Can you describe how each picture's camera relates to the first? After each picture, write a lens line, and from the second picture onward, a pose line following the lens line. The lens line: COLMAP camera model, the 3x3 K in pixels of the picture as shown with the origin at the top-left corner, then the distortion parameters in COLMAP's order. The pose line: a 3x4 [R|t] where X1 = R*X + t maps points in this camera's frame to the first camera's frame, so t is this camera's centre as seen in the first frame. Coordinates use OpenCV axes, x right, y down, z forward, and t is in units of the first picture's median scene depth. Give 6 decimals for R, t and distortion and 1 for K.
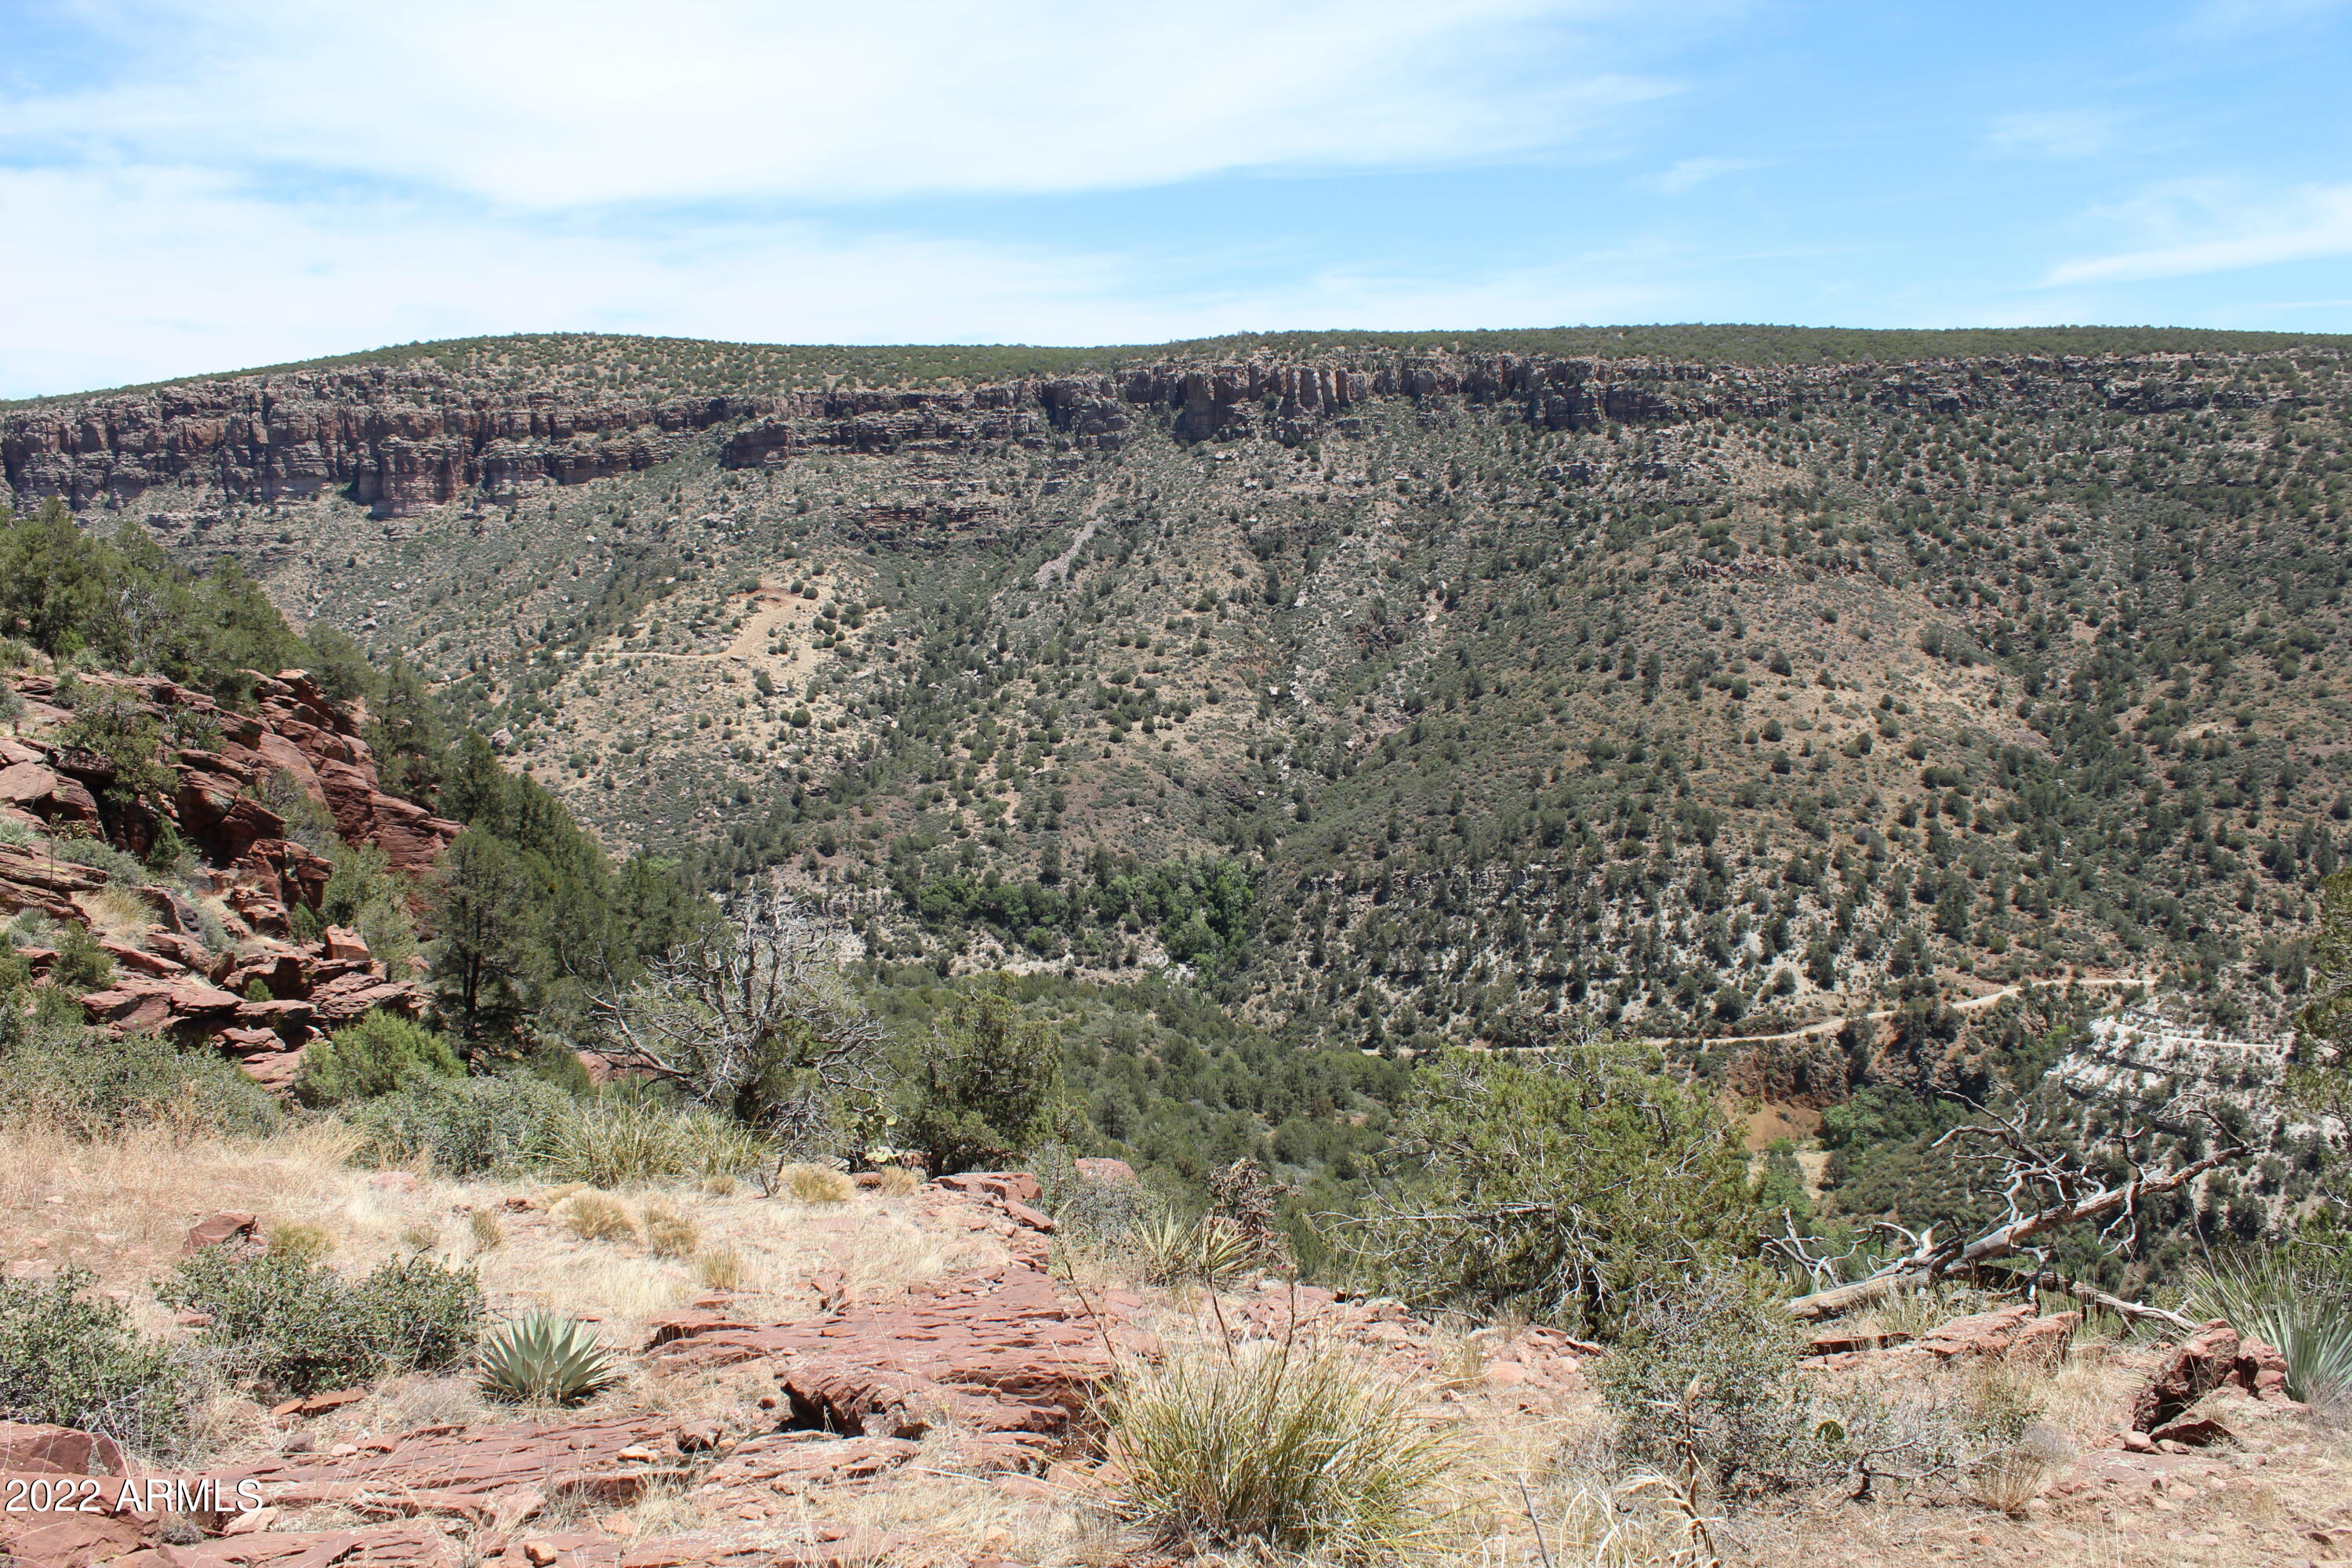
lens RADIAL K [[1979.4, 0, 1176.0], [0, 1979.4, 784.0], [0, 0, 1]] dist [-0.167544, 0.152757]
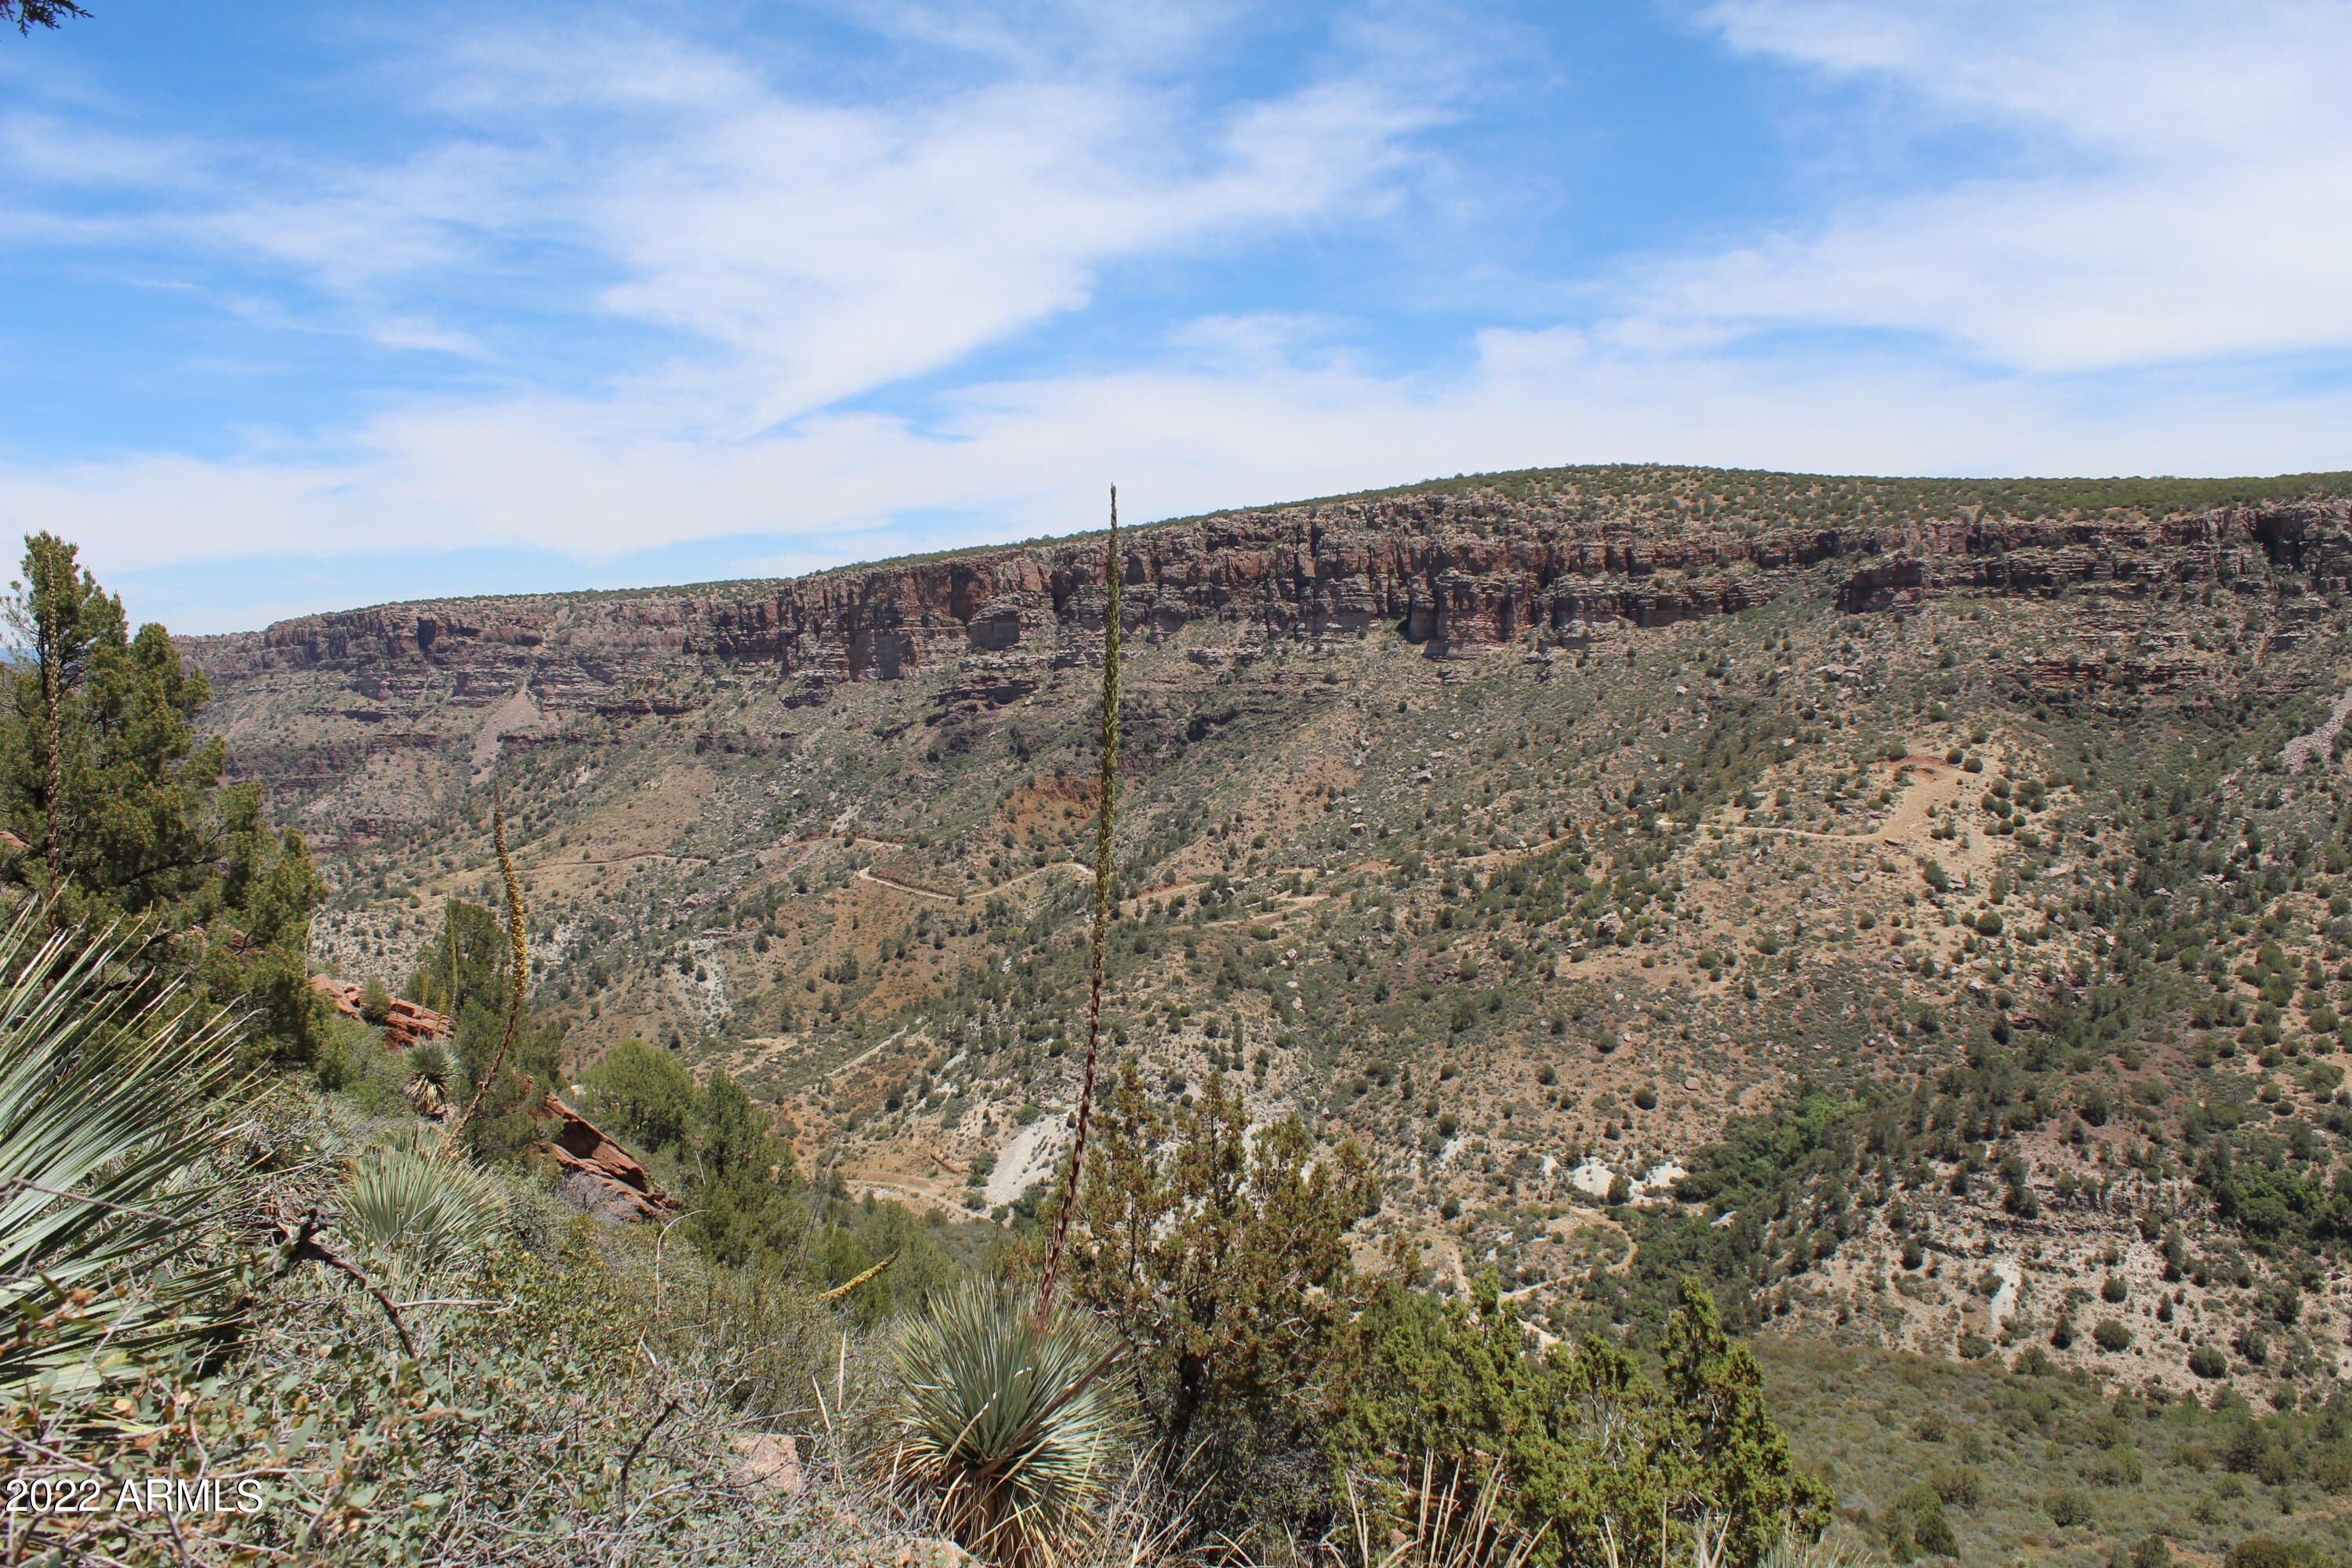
lens RADIAL K [[1999.4, 0, 1174.3], [0, 1999.4, 792.3], [0, 0, 1]] dist [-0.163812, 0.148959]
pose [[0.893394, 0.043152, -0.447197, -0.114826], [-0.079652, 0.994822, -0.063131, -0.009213], [0.442157, 0.092021, 0.892205, 0.138512]]
